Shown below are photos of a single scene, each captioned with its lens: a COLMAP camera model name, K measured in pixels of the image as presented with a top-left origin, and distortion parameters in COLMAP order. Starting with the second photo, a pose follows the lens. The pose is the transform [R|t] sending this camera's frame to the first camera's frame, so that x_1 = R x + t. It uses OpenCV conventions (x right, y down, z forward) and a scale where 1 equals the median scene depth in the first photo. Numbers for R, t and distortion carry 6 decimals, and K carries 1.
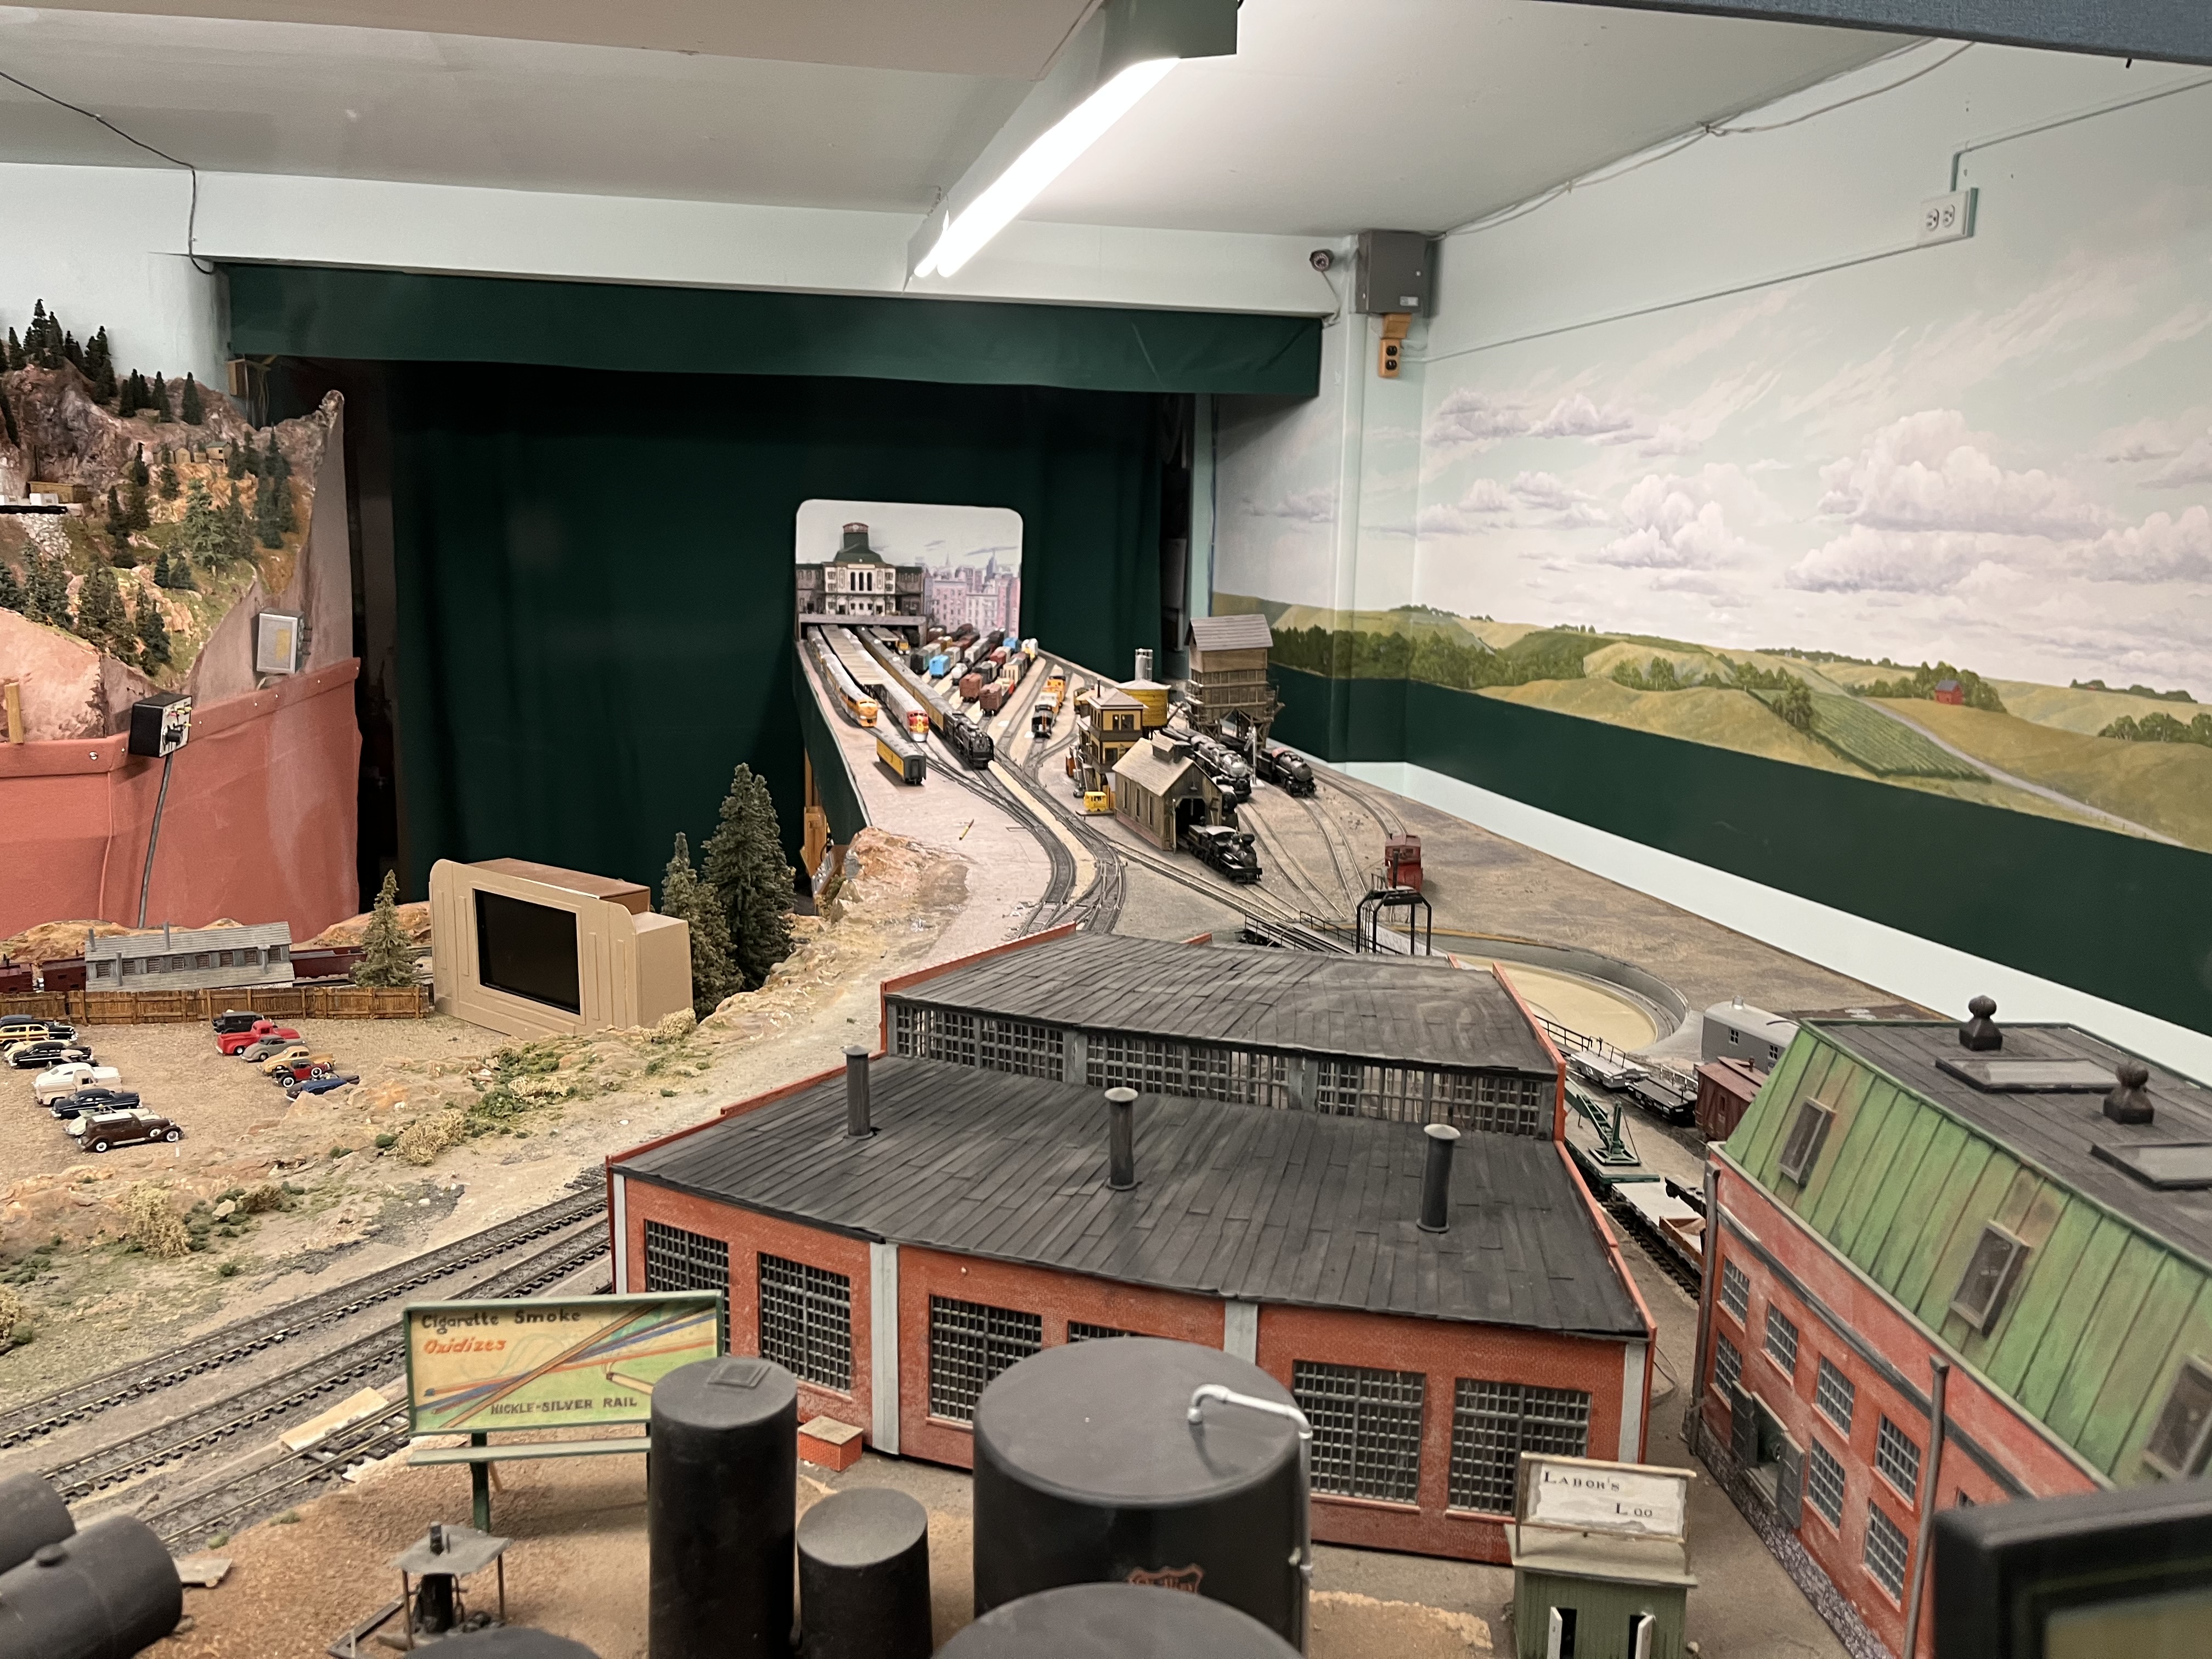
lens RADIAL K [[1683.0, 0, 1106.1], [0, 1683.0, 822.6], [0, 0, 1]] dist [0.013315, -0.000687]
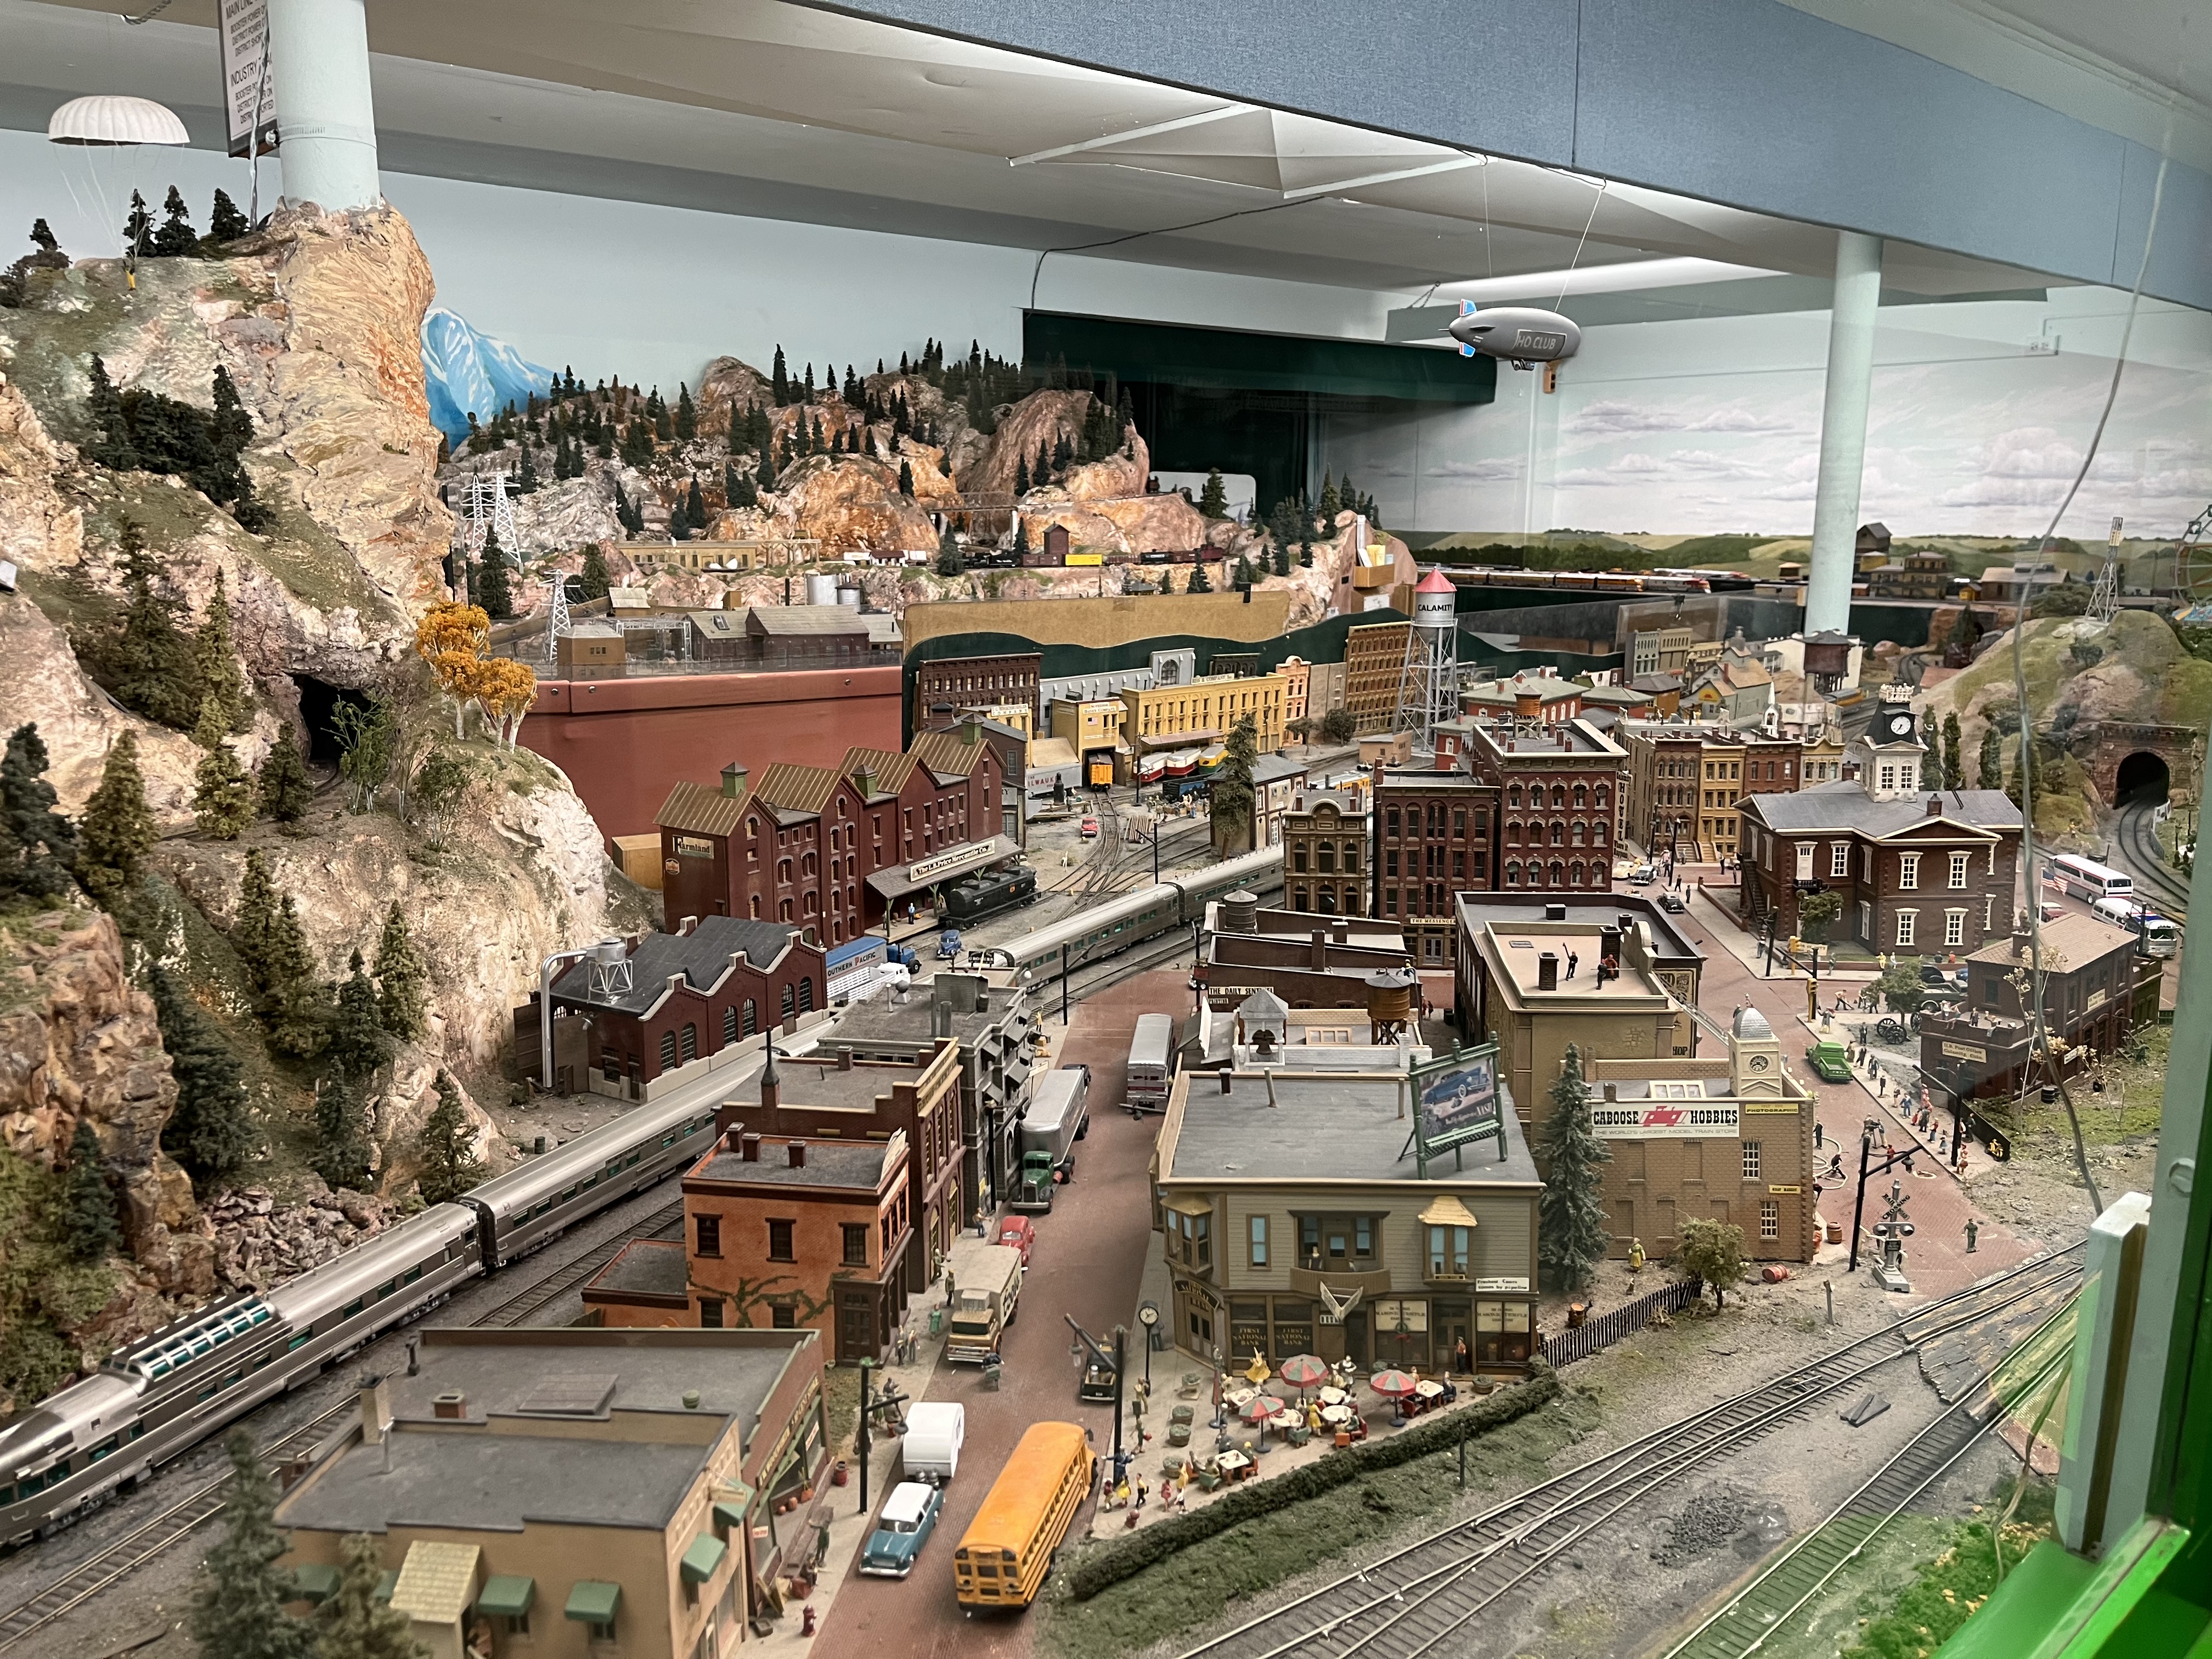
lens RADIAL K [[1683.0, 0, 1096.5], [0, 1683.0, 822.6], [0, 0, 1]] dist [0.013315, -0.000687]
pose [[0.856885, -0.115800, 0.502333, -1.342791], [0.103018, 0.993254, 0.053239, 0.030070], [-0.505109, 0.006130, 0.863034, -0.263117]]
